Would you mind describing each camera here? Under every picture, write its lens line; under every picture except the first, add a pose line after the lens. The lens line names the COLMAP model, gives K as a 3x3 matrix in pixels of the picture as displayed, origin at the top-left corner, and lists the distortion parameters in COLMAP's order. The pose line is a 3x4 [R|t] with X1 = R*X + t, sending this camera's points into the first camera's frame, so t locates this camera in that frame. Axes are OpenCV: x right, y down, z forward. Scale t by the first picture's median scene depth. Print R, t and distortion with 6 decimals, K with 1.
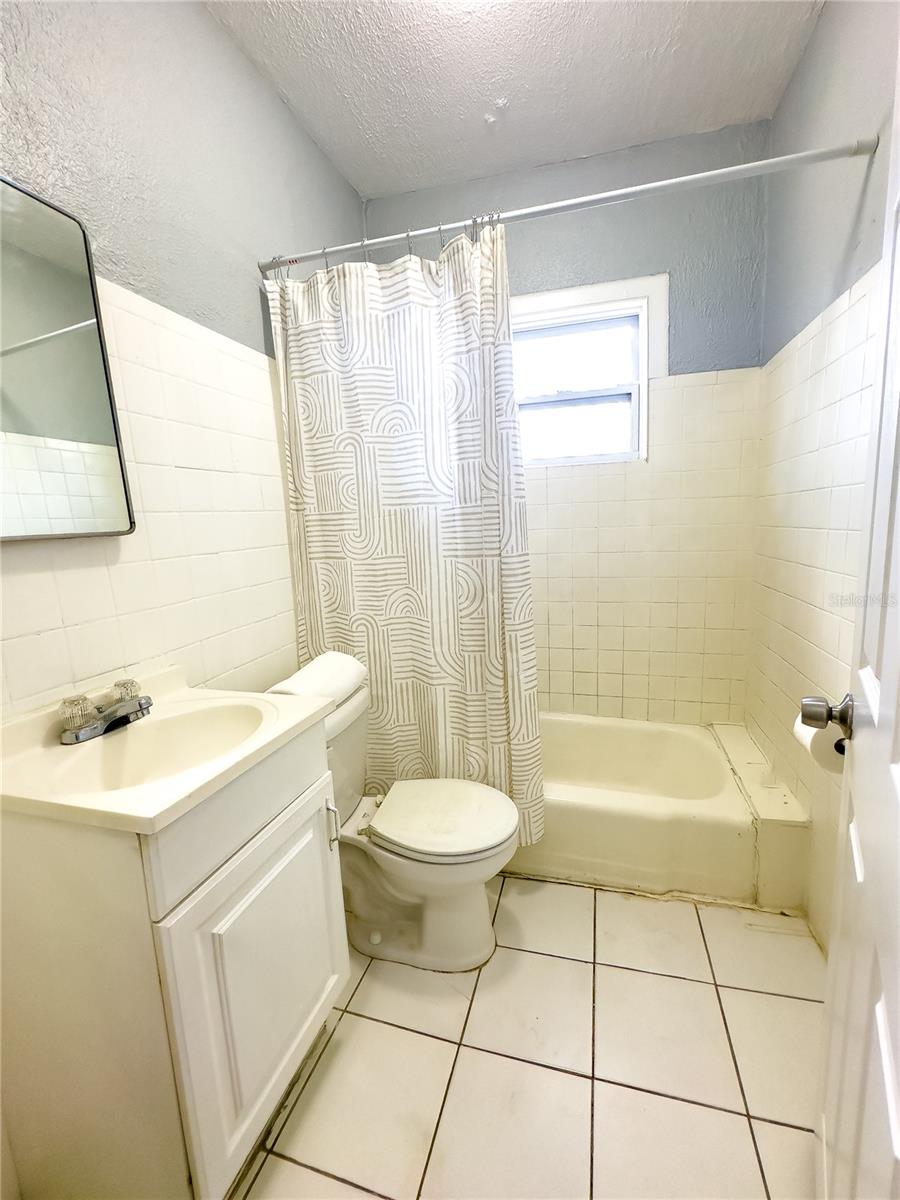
lens RADIAL K [[492.8, 0, 447.8], [0, 492.8, 603.9], [0, 0, 1]] dist [-0.002125, -0.000181]
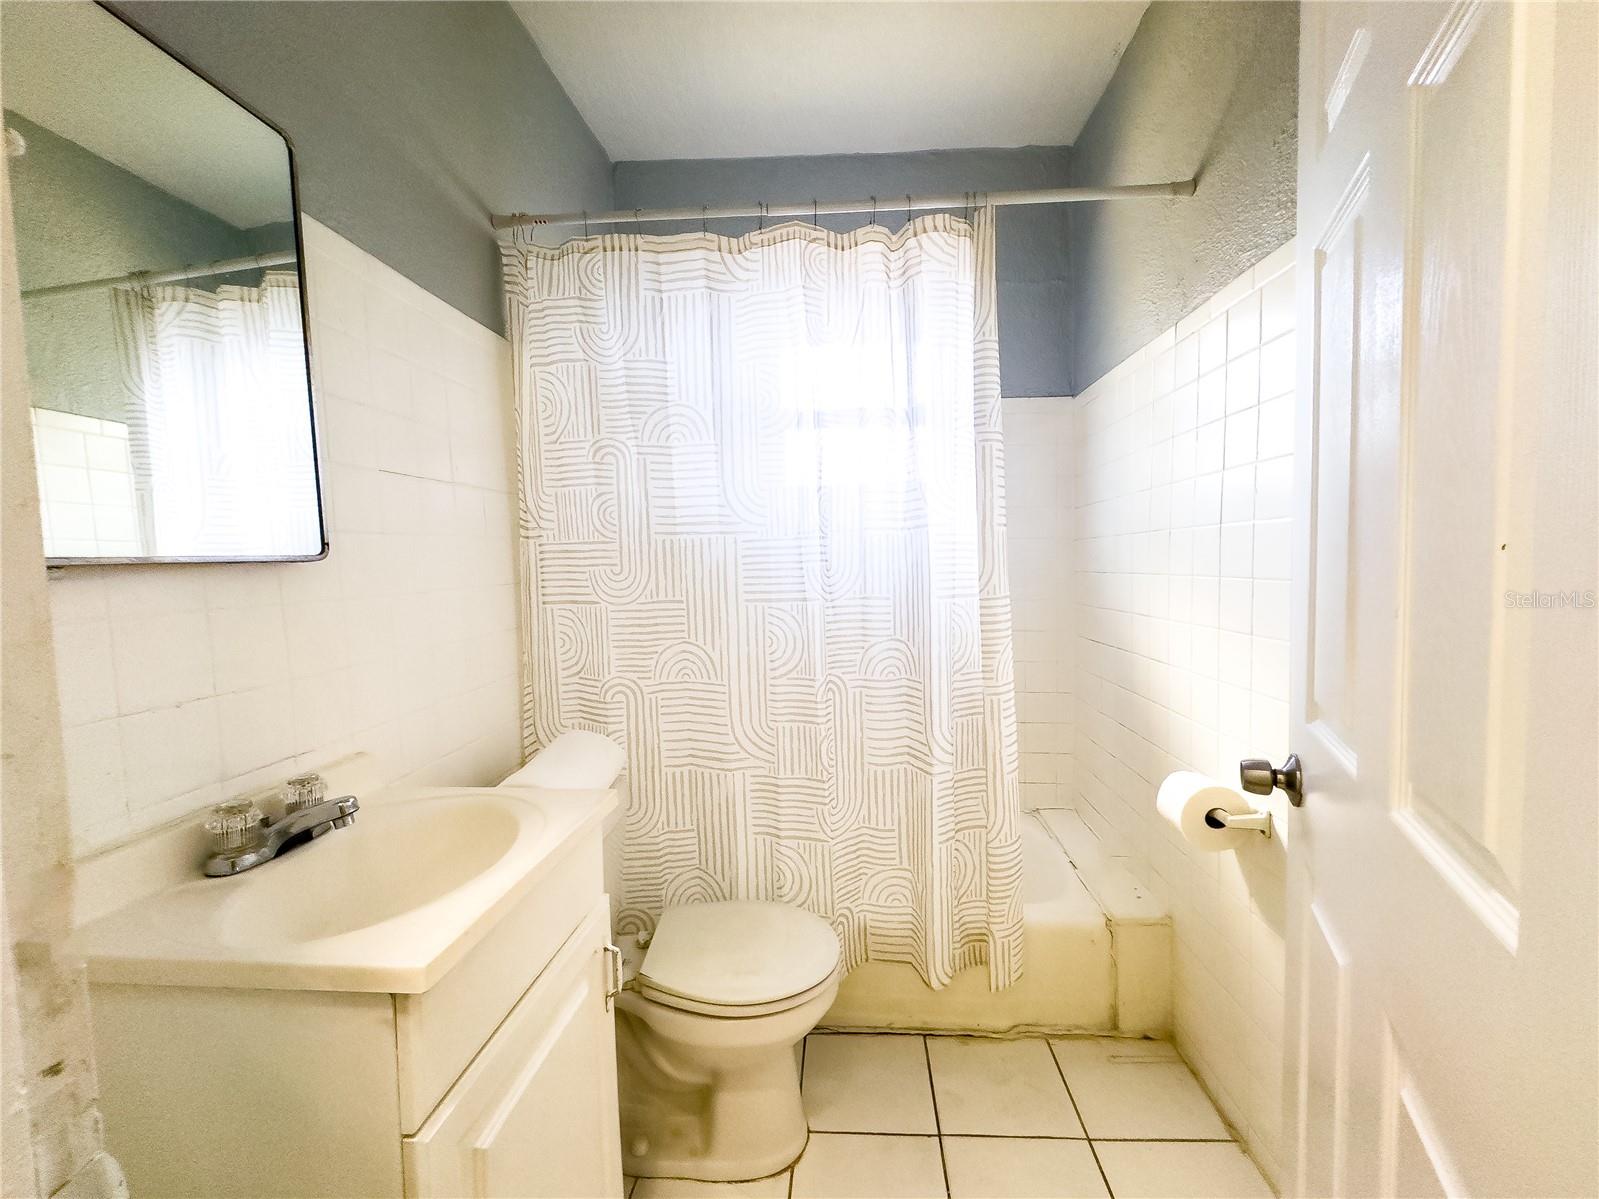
lens RADIAL K [[646.7, 0, 804.2], [0, 646.7, 601.7], [0, 0, 1]] dist [-0.000541, -0.000066]
pose [[0.978733, 0.011709, 0.204804, -0.112969], [0.010198, 0.994358, -0.105587, 0.013188], [-0.204885, 0.105430, 0.973091, -0.013369]]
